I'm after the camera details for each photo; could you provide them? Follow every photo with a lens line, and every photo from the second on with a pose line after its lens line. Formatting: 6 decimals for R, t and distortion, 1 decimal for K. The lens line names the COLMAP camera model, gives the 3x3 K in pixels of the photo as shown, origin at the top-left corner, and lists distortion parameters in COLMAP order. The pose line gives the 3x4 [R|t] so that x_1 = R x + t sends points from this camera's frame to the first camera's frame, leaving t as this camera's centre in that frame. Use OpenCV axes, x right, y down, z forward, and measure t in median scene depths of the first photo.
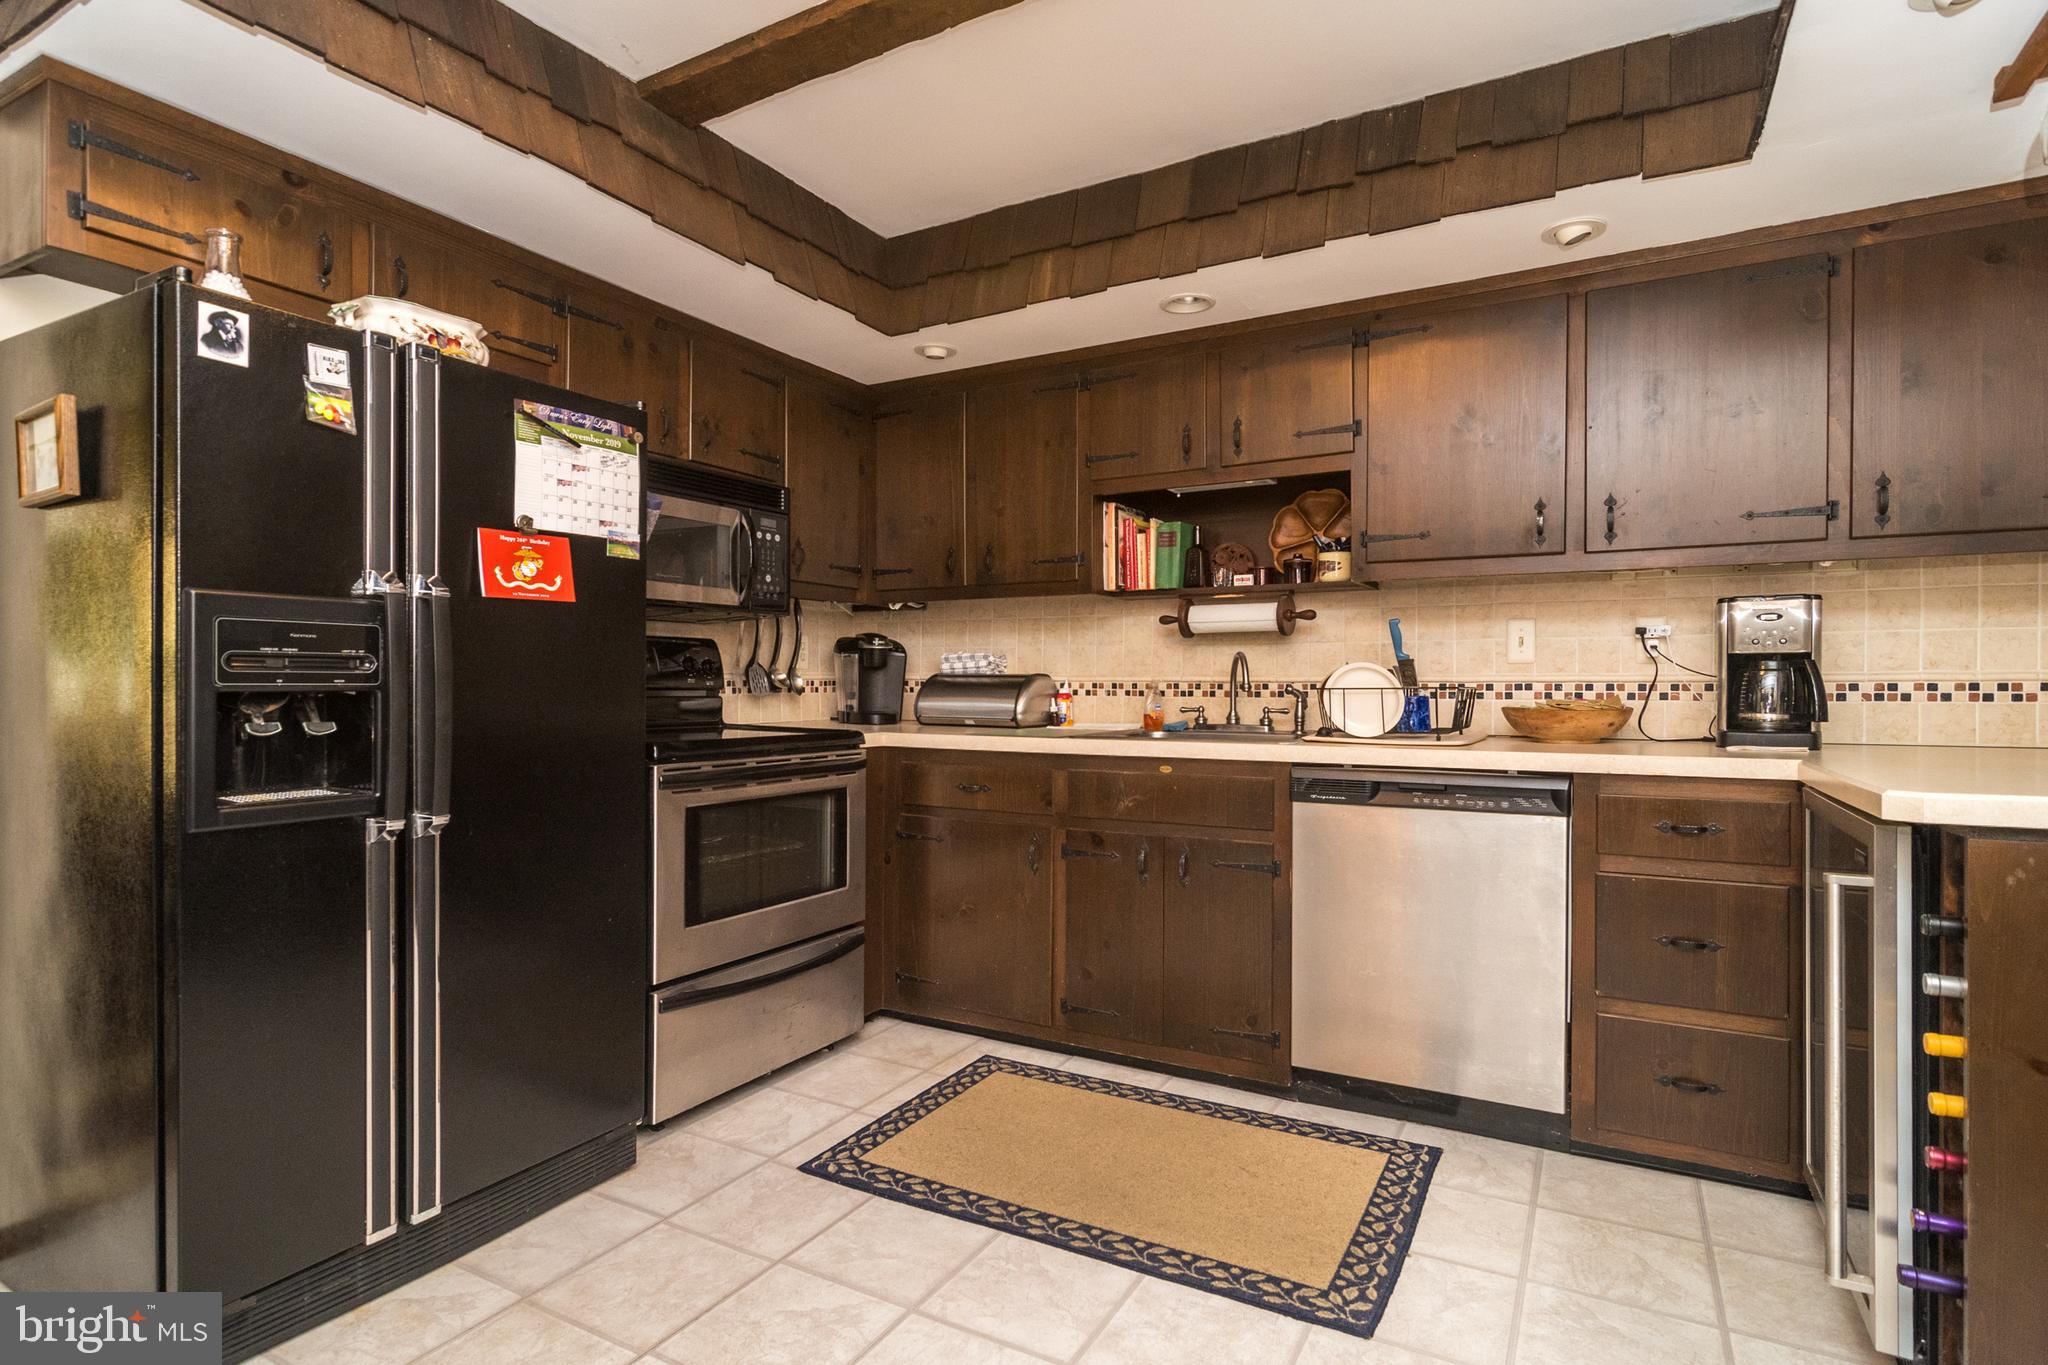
lens RADIAL K [[1032.5, 0, 1049.1], [0, 1032.5, 707.7], [0, 0, 1]] dist [0.001684, 0.000599]
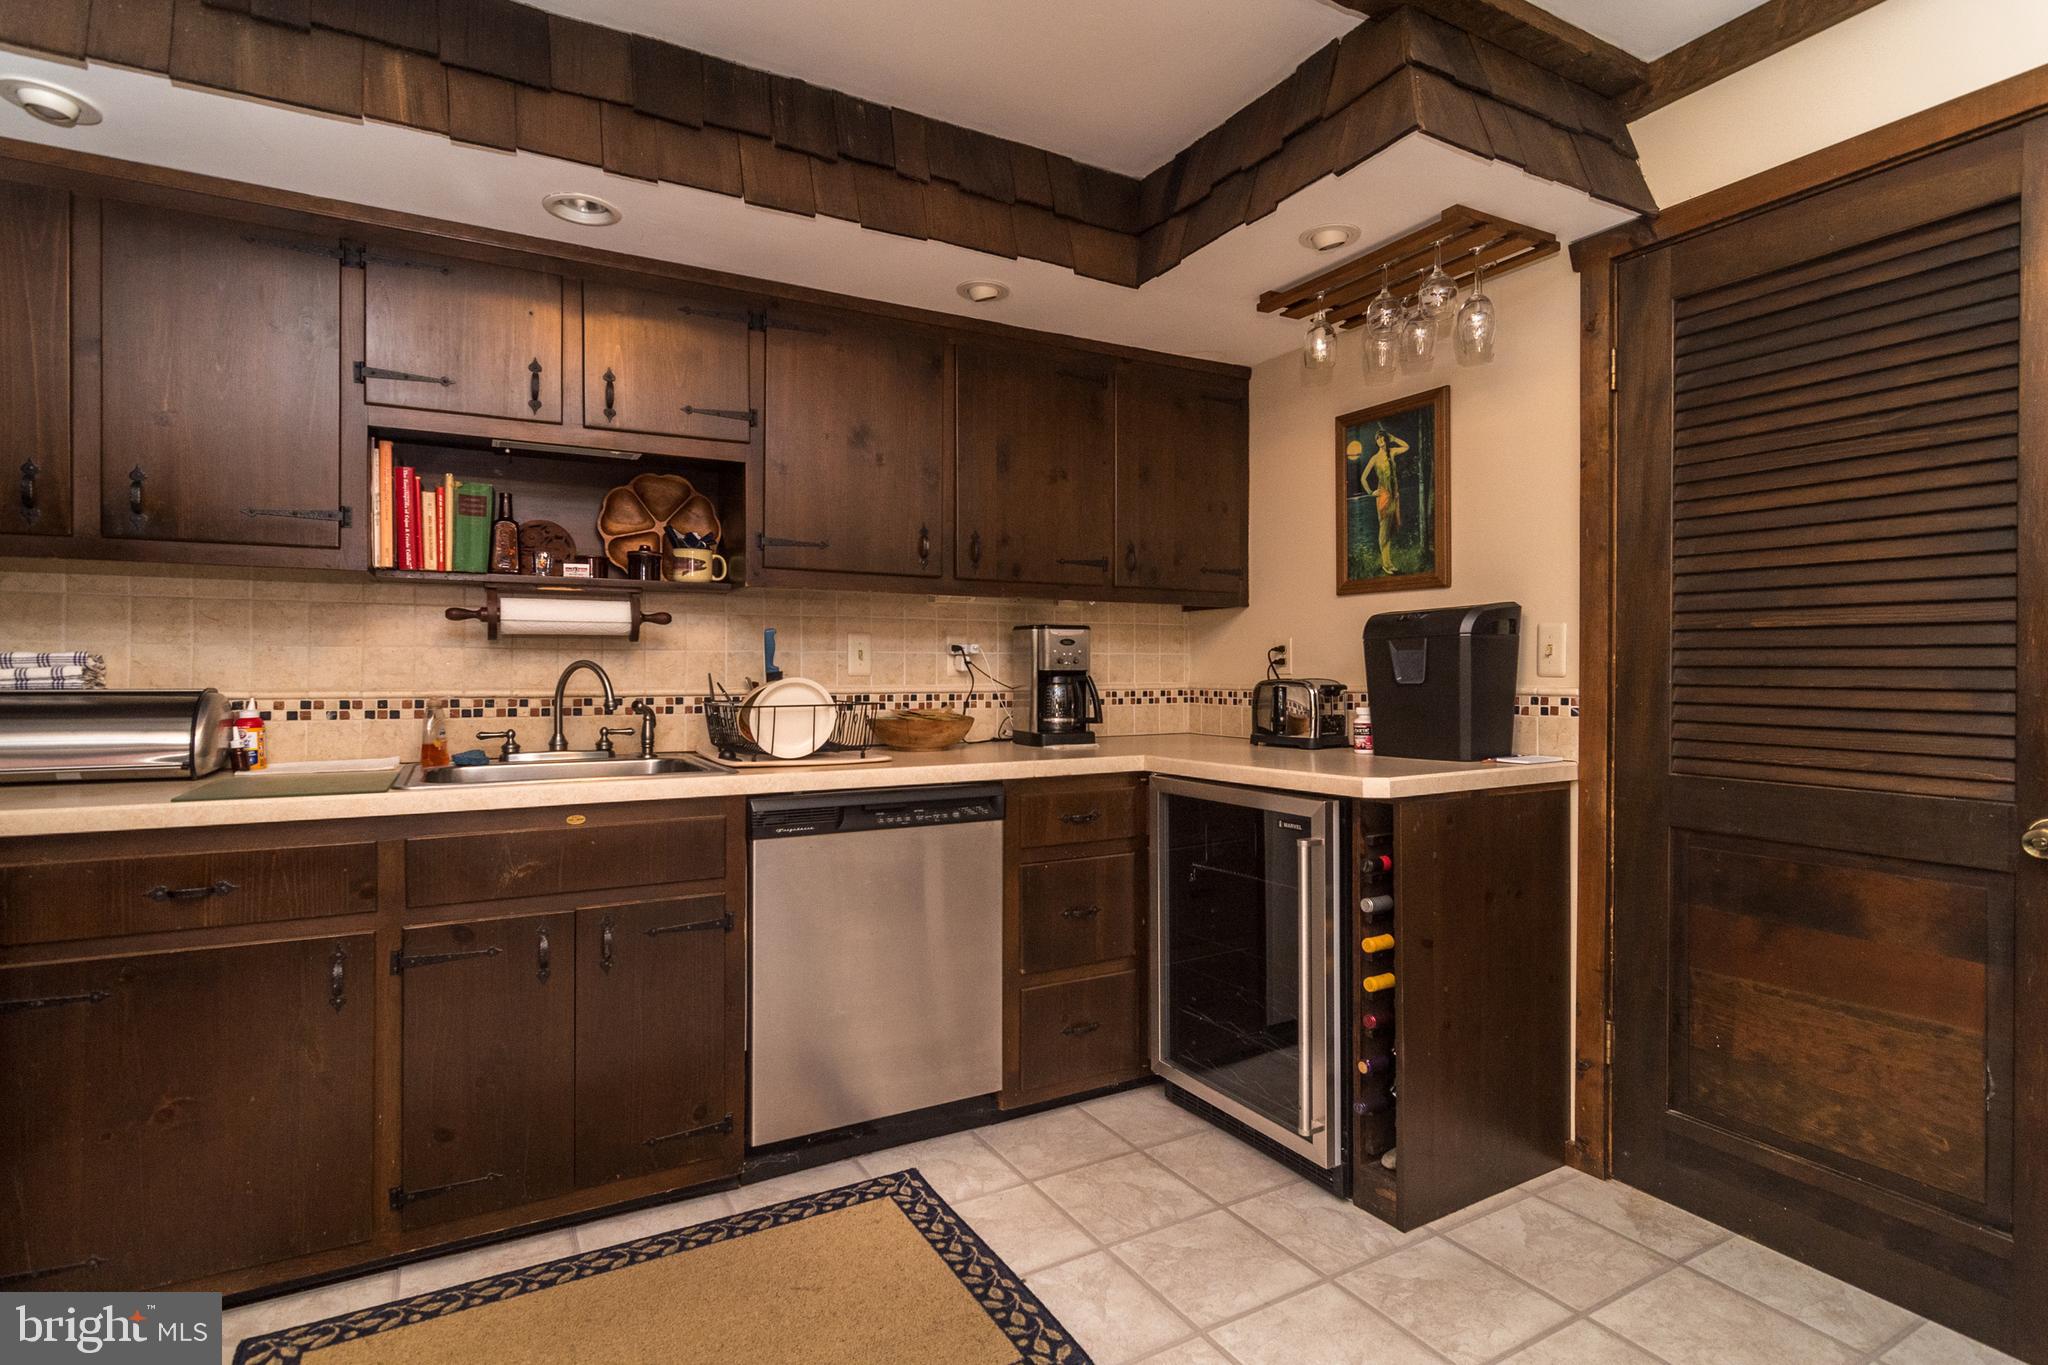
lens RADIAL K [[1016.2, 0, 1024.0], [0, 1016.2, 682.5], [0, 0, 1]] dist [-0.000539, 0.001248]
pose [[0.533194, -0.008823, 0.845947, -0.343360], [0.020884, 0.999778, -0.002735, -0.031772], [-0.845735, 0.019125, 0.533260, 0.336891]]
